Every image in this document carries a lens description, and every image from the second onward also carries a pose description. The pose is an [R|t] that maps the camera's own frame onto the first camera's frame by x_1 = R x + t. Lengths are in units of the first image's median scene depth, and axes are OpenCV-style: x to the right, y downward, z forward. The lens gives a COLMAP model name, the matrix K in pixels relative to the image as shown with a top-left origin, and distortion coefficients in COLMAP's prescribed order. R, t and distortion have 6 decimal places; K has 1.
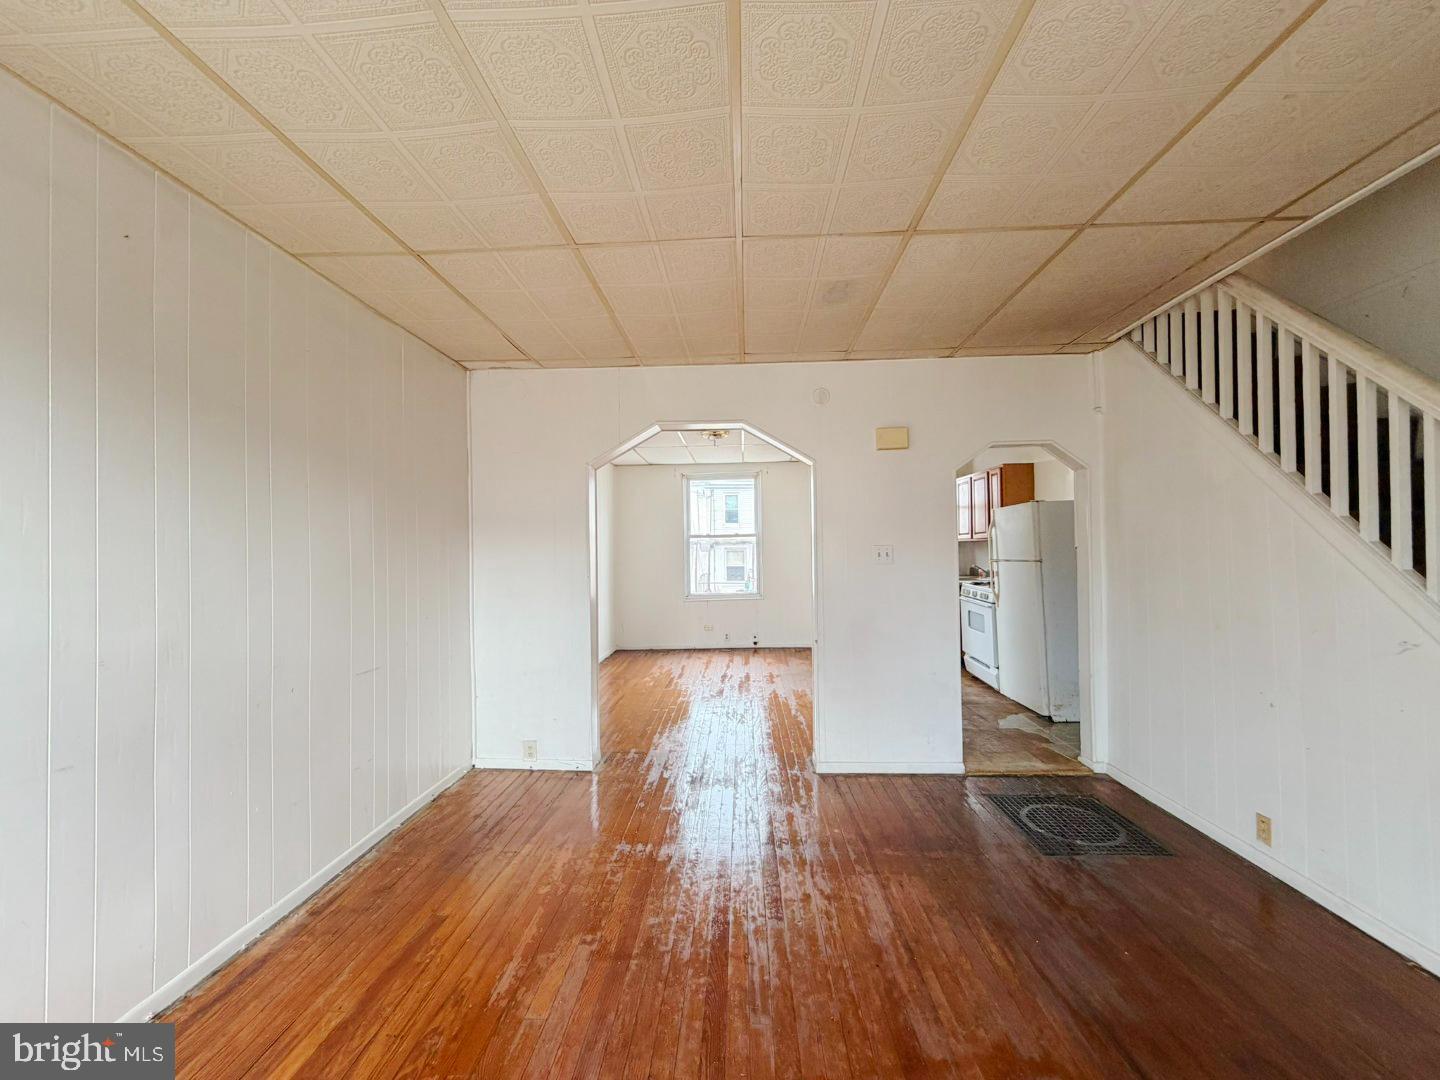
lens RADIAL K [[572.5, 0, 712.4], [0, 572.5, 542.9], [0, 0, 1]] dist [-0.001017, -0.000191]
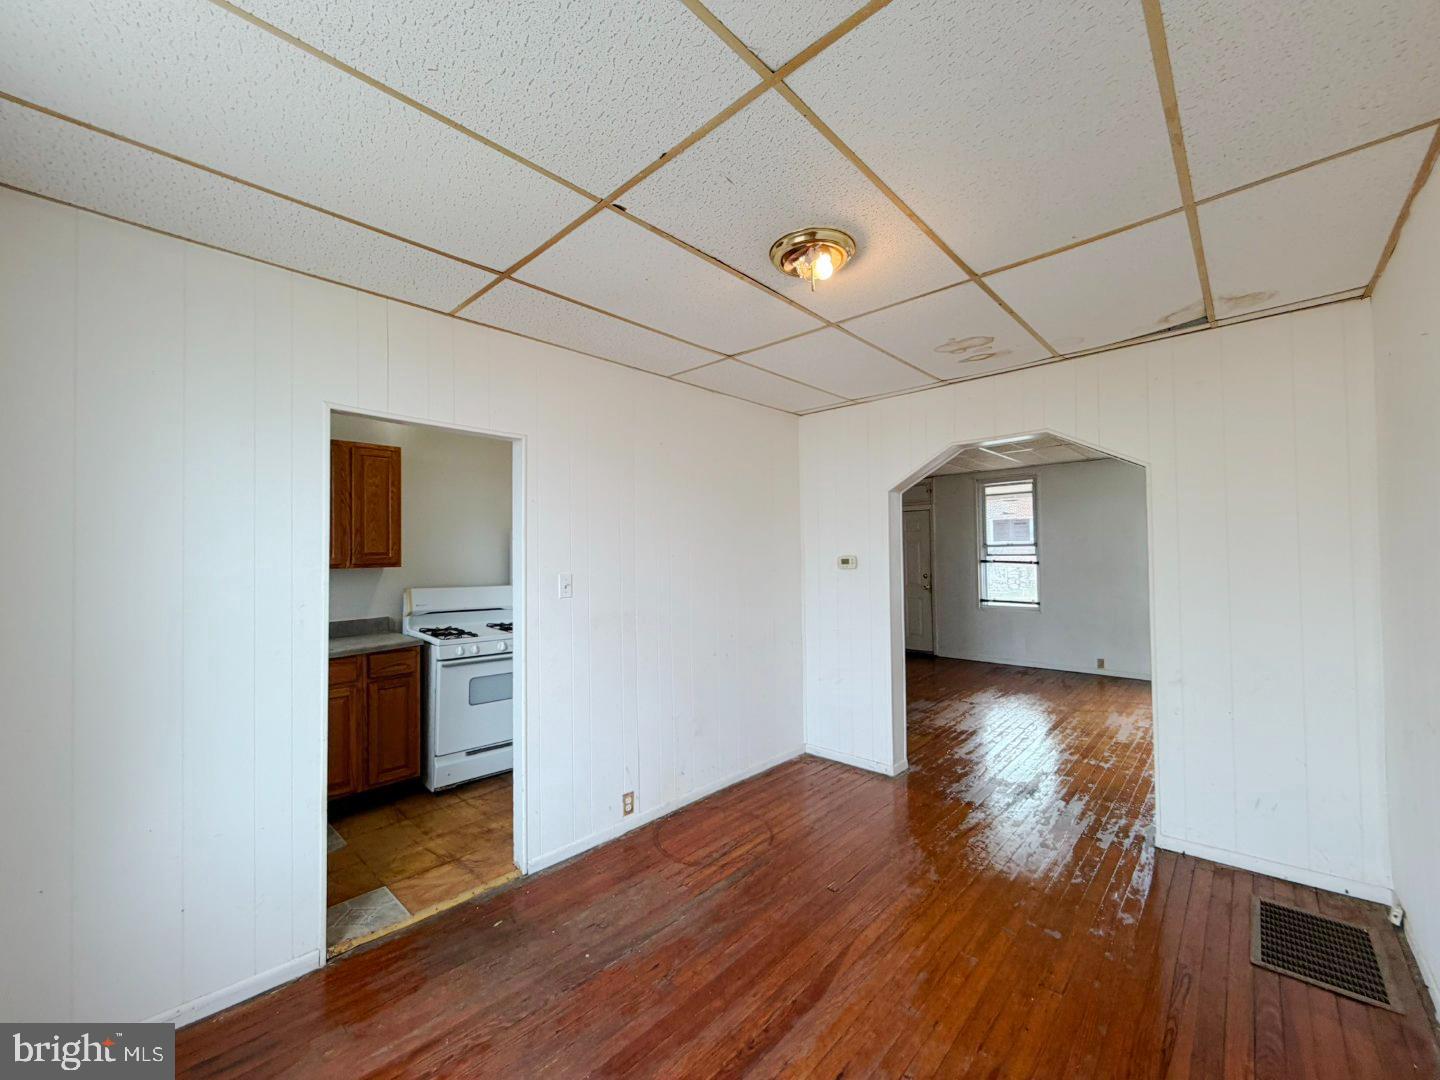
lens RADIAL K [[572.5, 0, 712.4], [0, 572.5, 542.9], [0, 0, 1]] dist [-0.001017, -0.000191]
pose [[-0.761183, 0.036371, 0.647517, -0.278022], [0.016138, 0.999179, -0.037153, -0.008118], [-0.648337, -0.017831, -0.761145, 2.155199]]
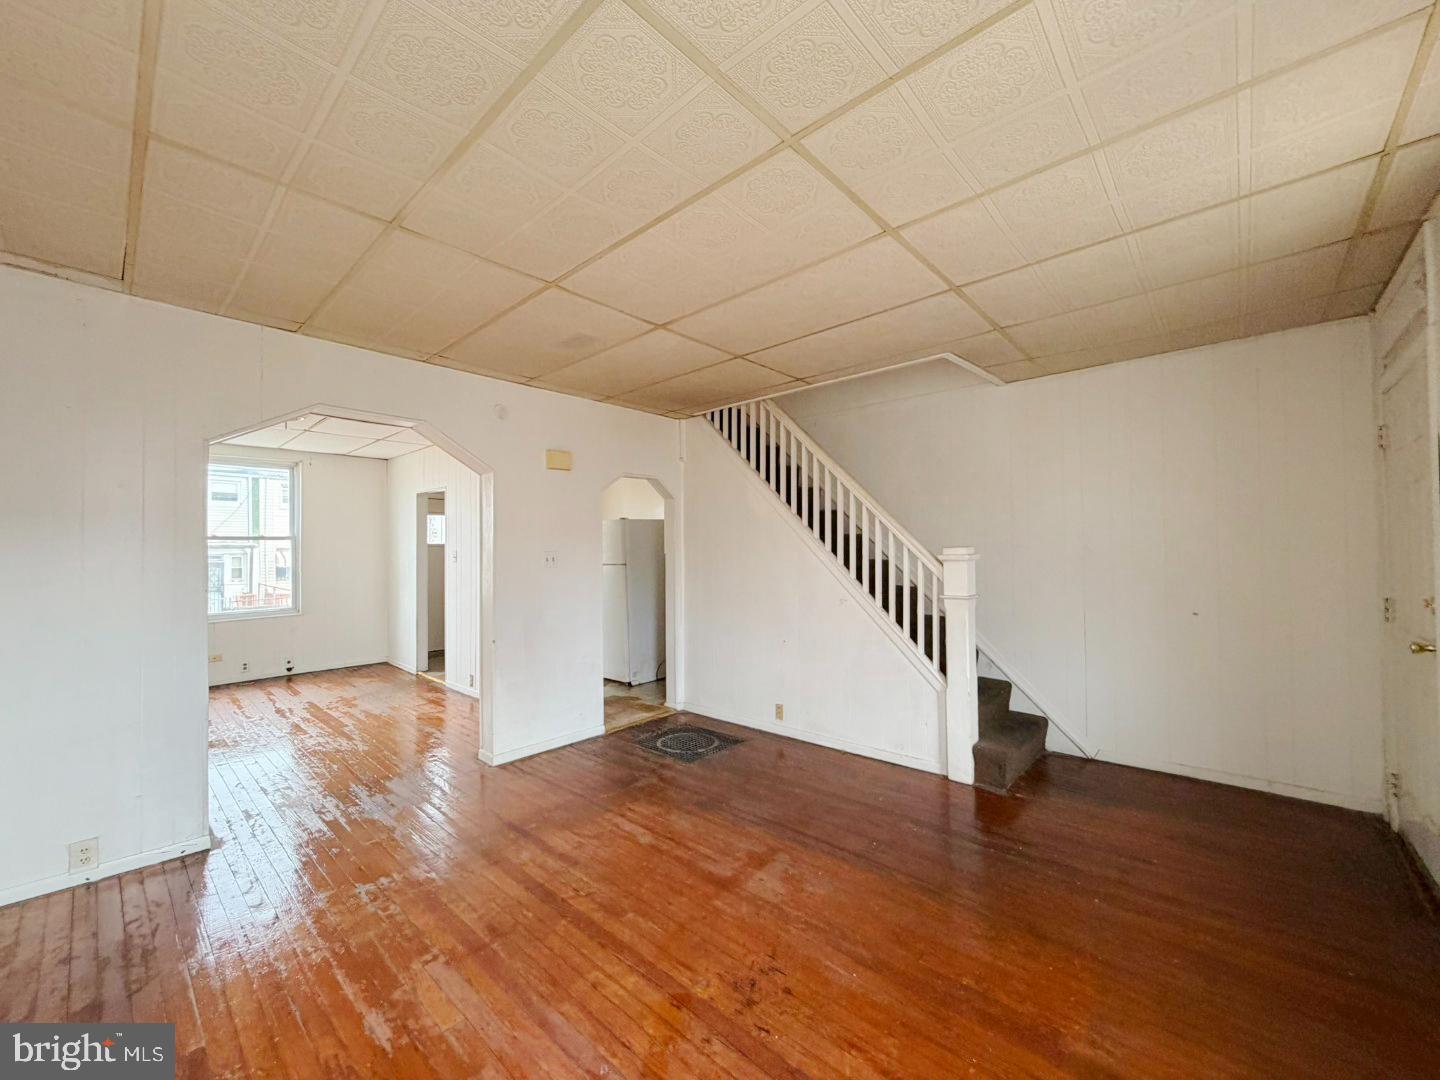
lens RADIAL K [[575.3, 0, 714.5], [0, 575.3, 540.6], [0, 0, 1]] dist [-0.000835, 0.000052]
pose [[0.637997, 0.021596, 0.769736, -0.389260], [-0.009237, 0.999749, -0.020394, 0.002950], [-0.769984, 0.005901, 0.638036, 0.004635]]
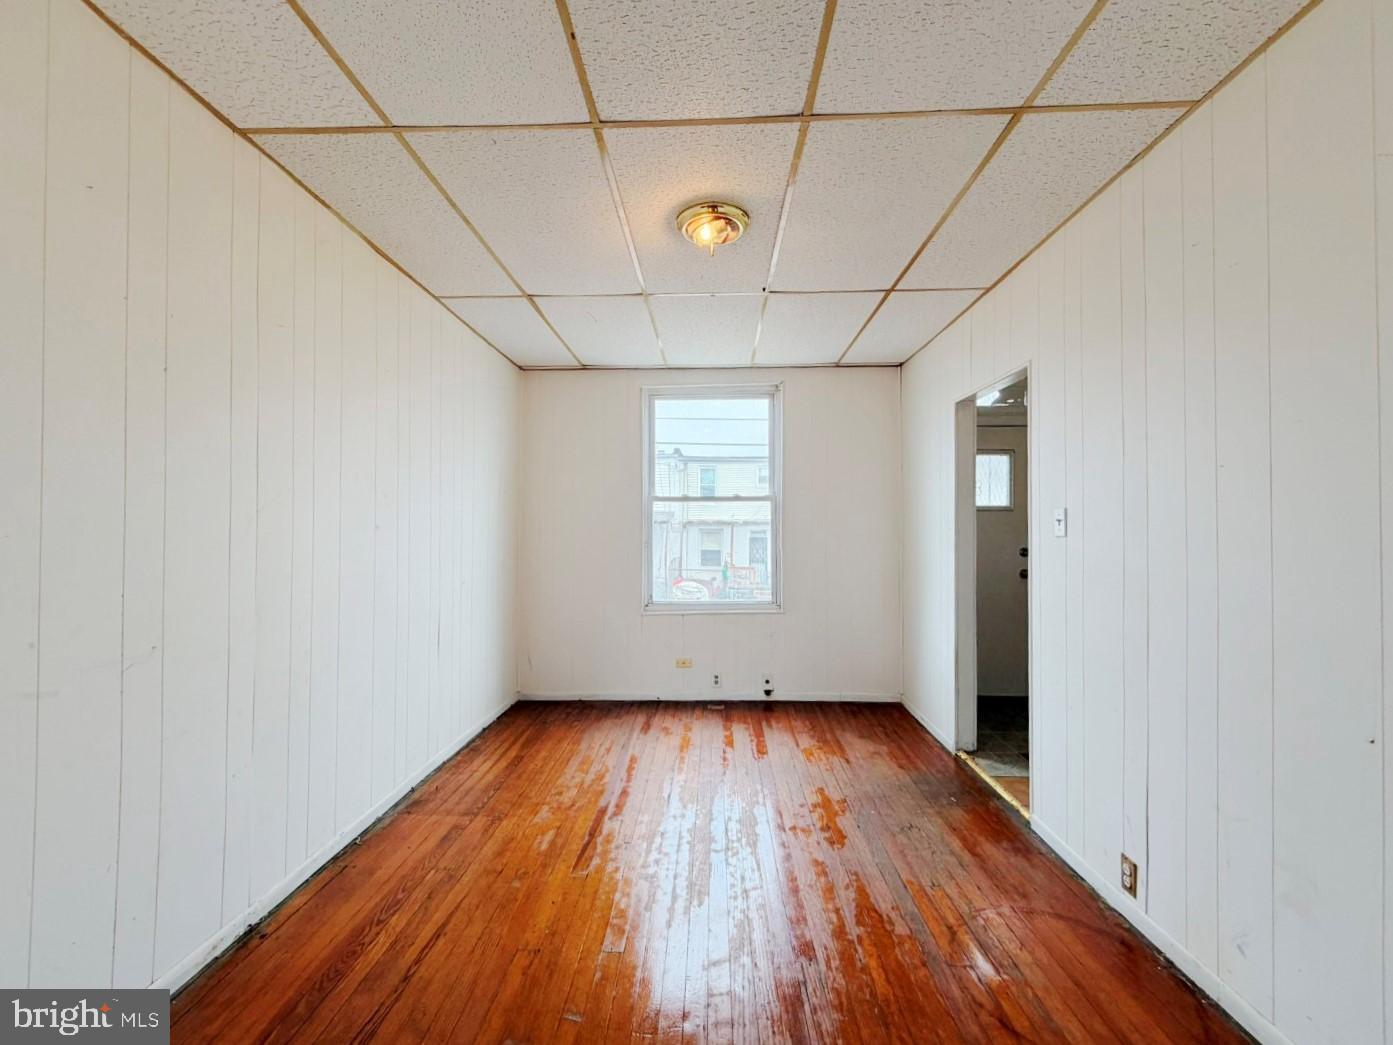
lens RADIAL K [[567.5, 0, 691.0], [0, 567.5, 526.4], [0, 0, 1]] dist [0.000277, -0.000511]
pose [[0.999742, 0.018245, 0.013546, -0.022436], [-0.018245, 0.999834, -0.000149, 0.033882], [-0.013546, -0.000098, 0.999908, 1.001179]]
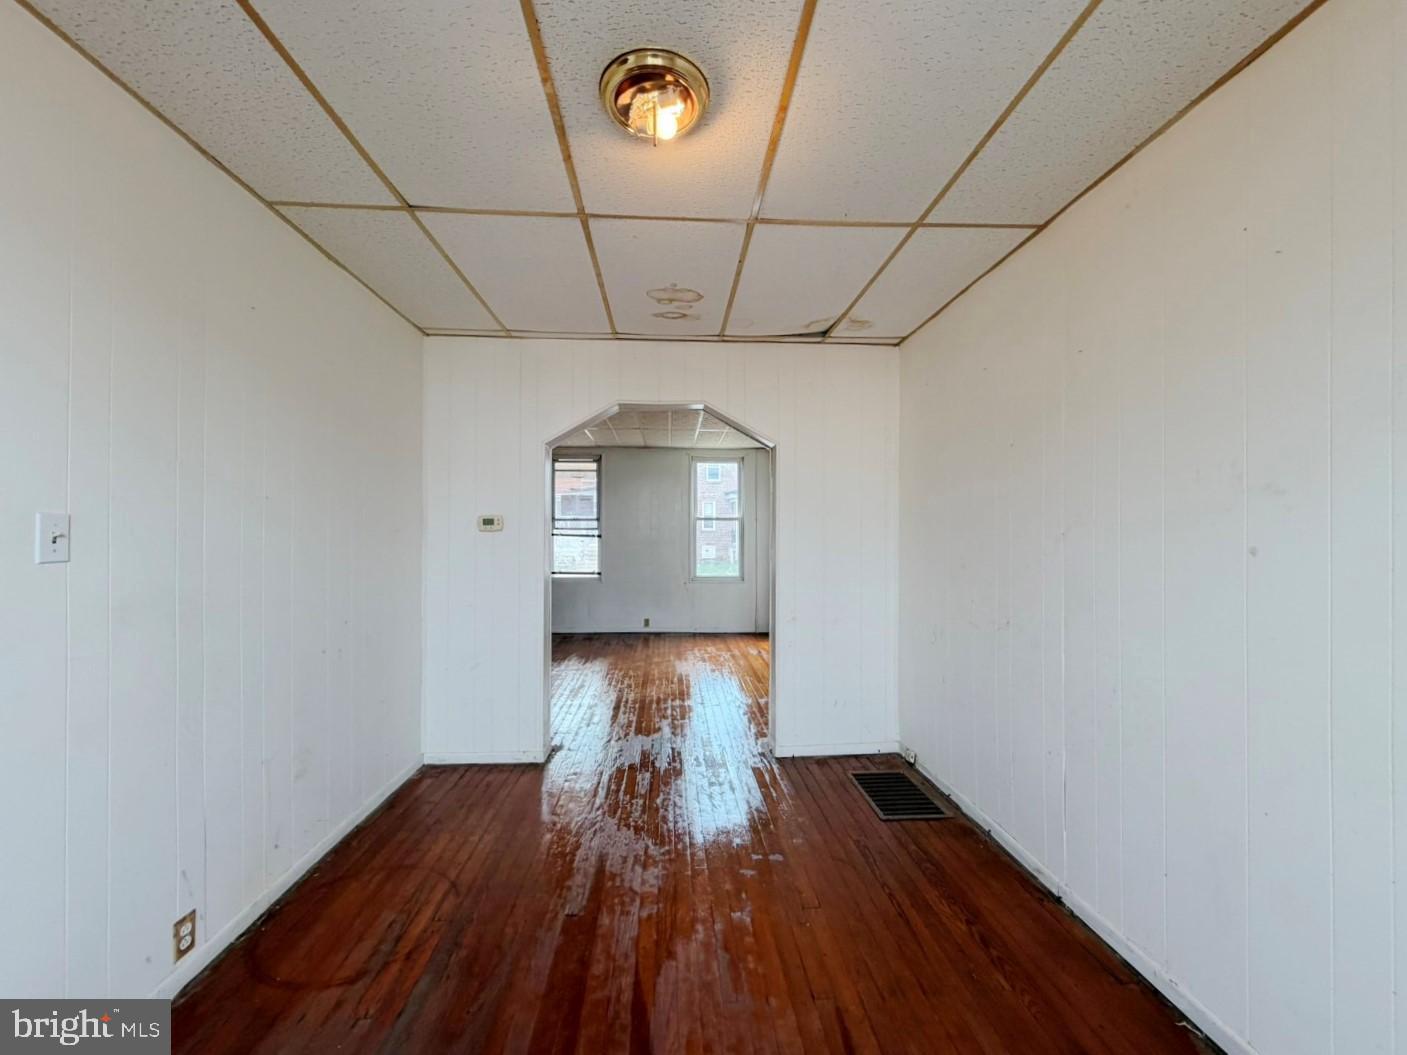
lens RADIAL K [[573.2, 0, 697.9], [0, 573.2, 531.4], [0, 0, 1]] dist [0.000277, -0.000511]
pose [[-0.994289, 0.009387, -0.106309, 0.025311], [0.011117, 0.999815, -0.015688, 0.026594], [0.106142, -0.016780, -0.994209, 2.098432]]
